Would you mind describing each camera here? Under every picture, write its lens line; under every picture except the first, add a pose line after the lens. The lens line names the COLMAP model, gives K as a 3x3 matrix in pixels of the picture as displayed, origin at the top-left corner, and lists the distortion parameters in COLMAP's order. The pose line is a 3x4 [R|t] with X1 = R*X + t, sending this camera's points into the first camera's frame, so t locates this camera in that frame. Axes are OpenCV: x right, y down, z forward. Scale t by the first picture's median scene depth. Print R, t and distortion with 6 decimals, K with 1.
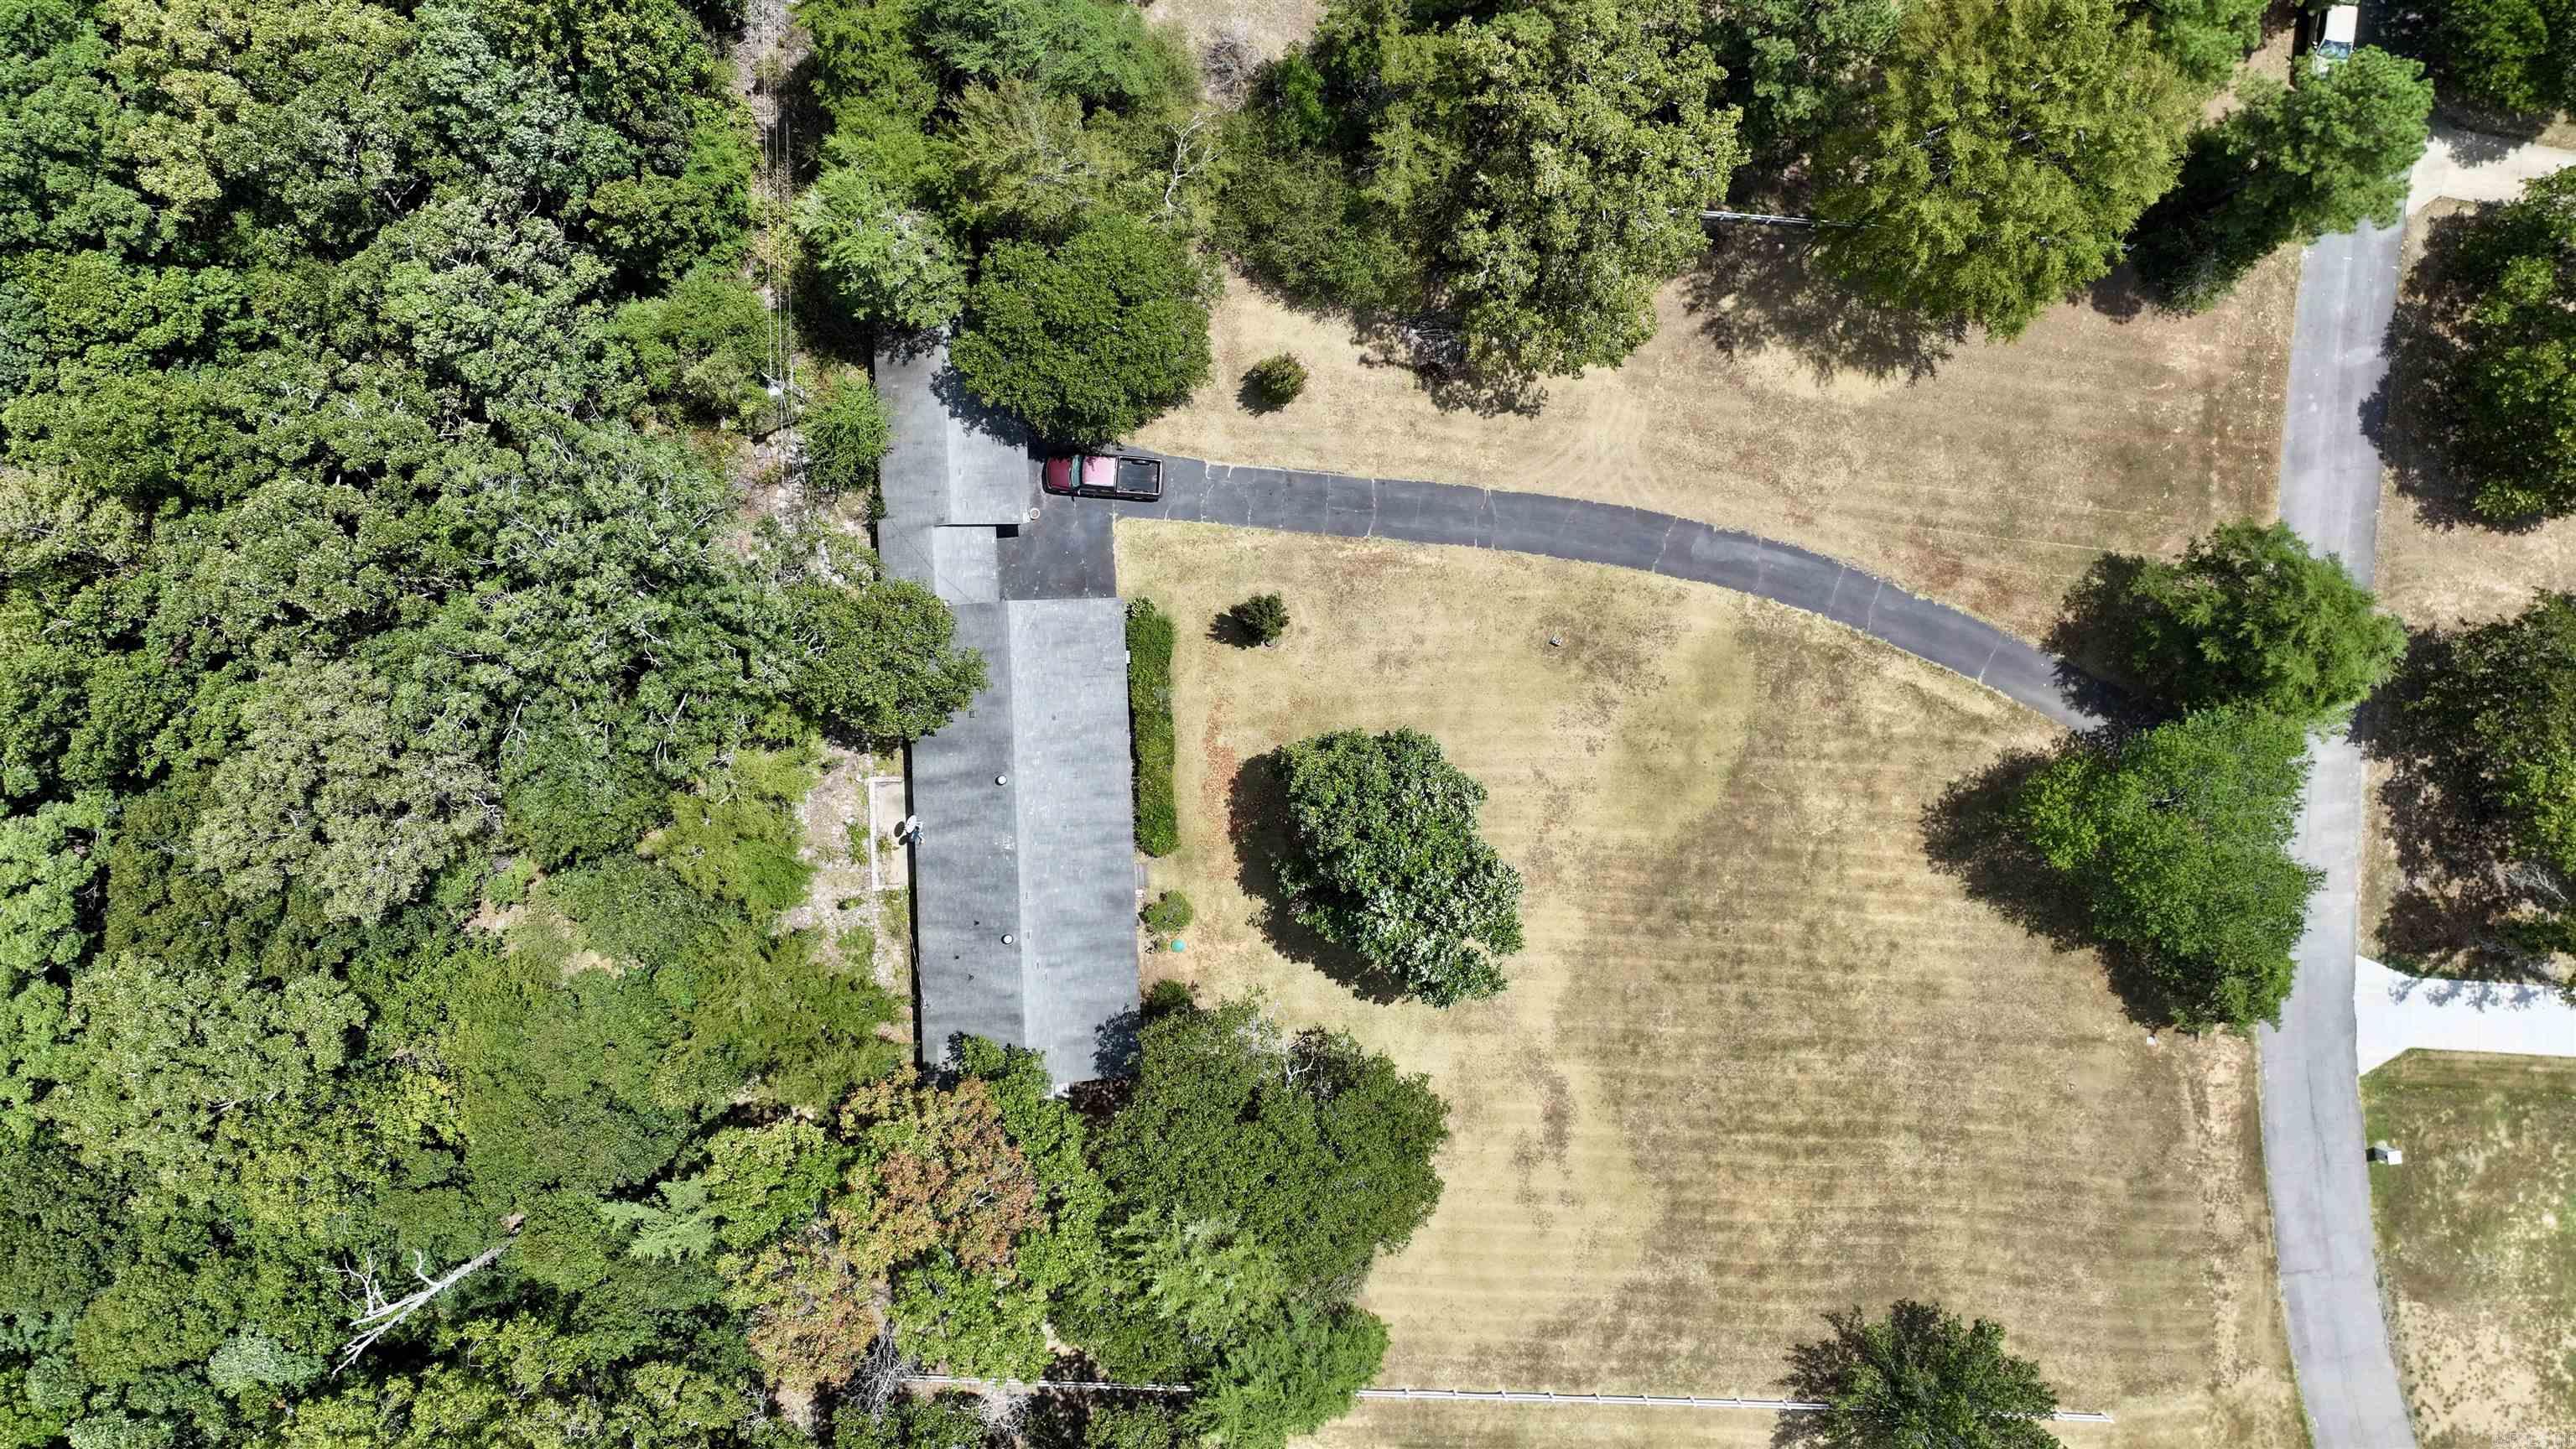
lens RADIAL K [[1779.8, 0, 1288.0], [0, 1779.8, 724.5], [0, 0, 1]] dist [0.004853, 0.006678]
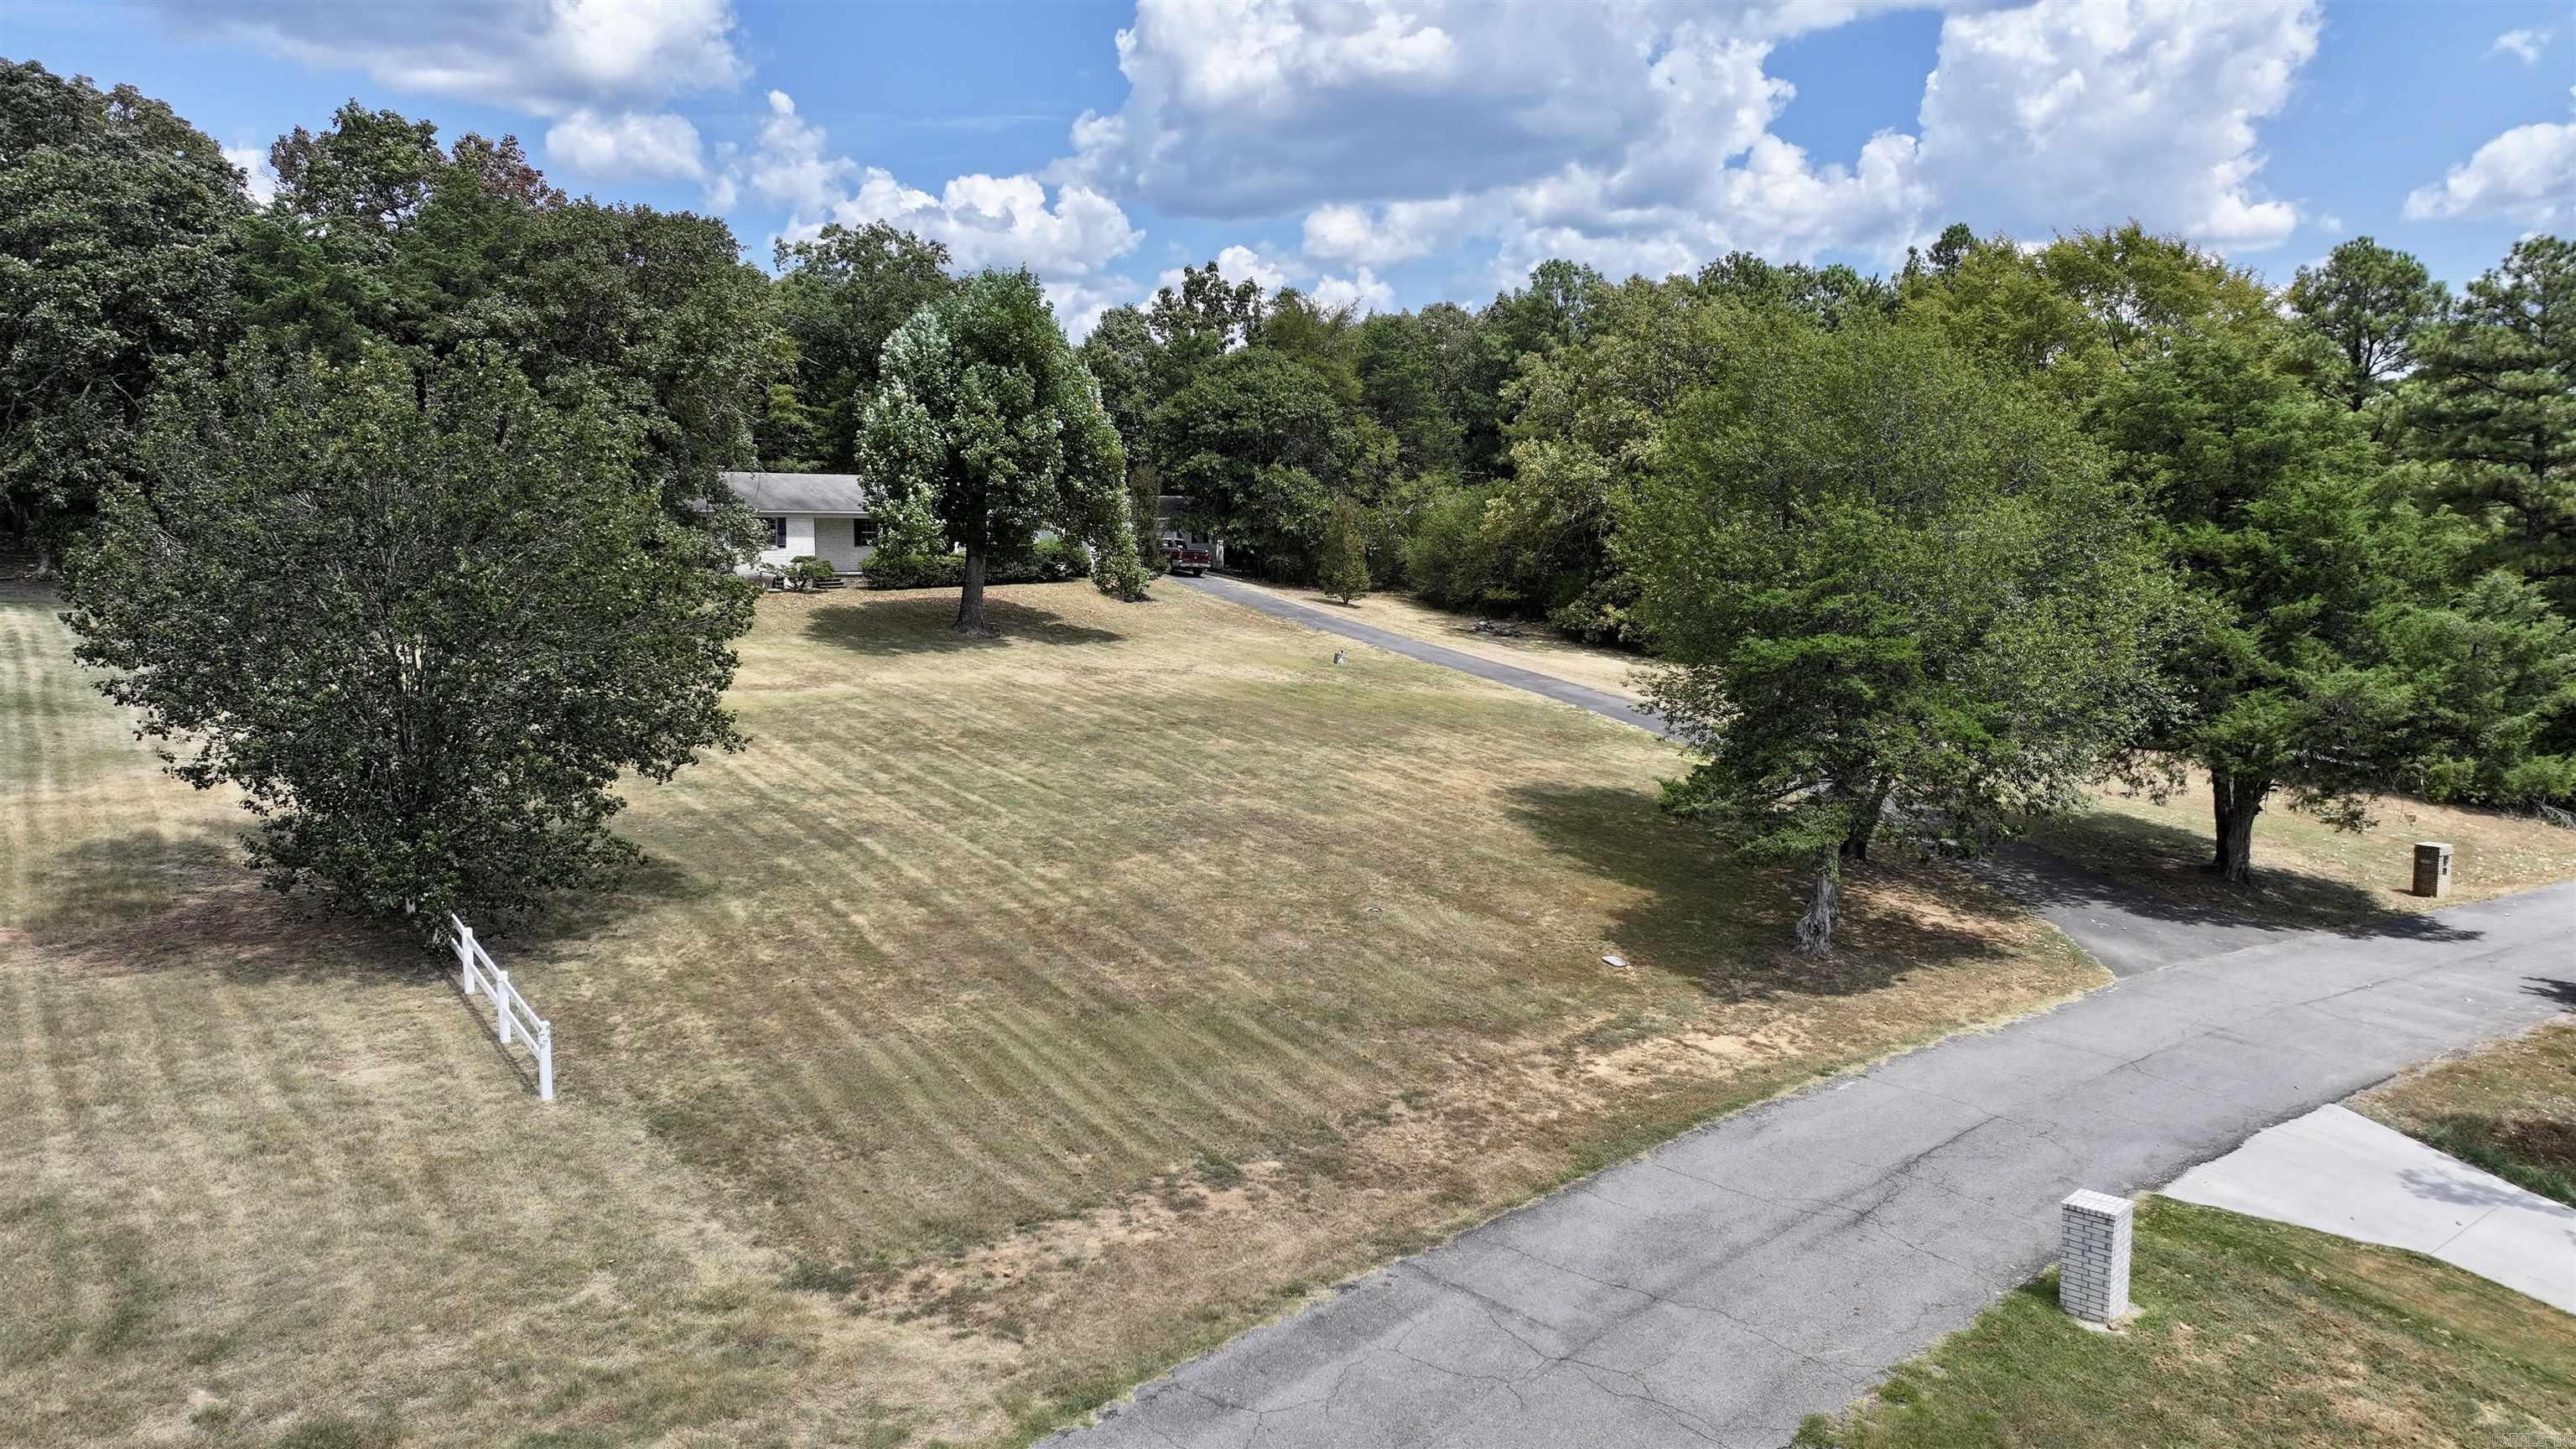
lens RADIAL K [[1779.8, 0, 1288.0], [0, 1779.8, 724.5], [0, 0, 1]] dist [0.004853, 0.006678]
pose [[0.636758, 0.100106, -0.764537, 0.737130], [-0.771034, 0.074047, -0.632474, 0.473462], [-0.006703, 0.992218, 0.124335, 0.926126]]
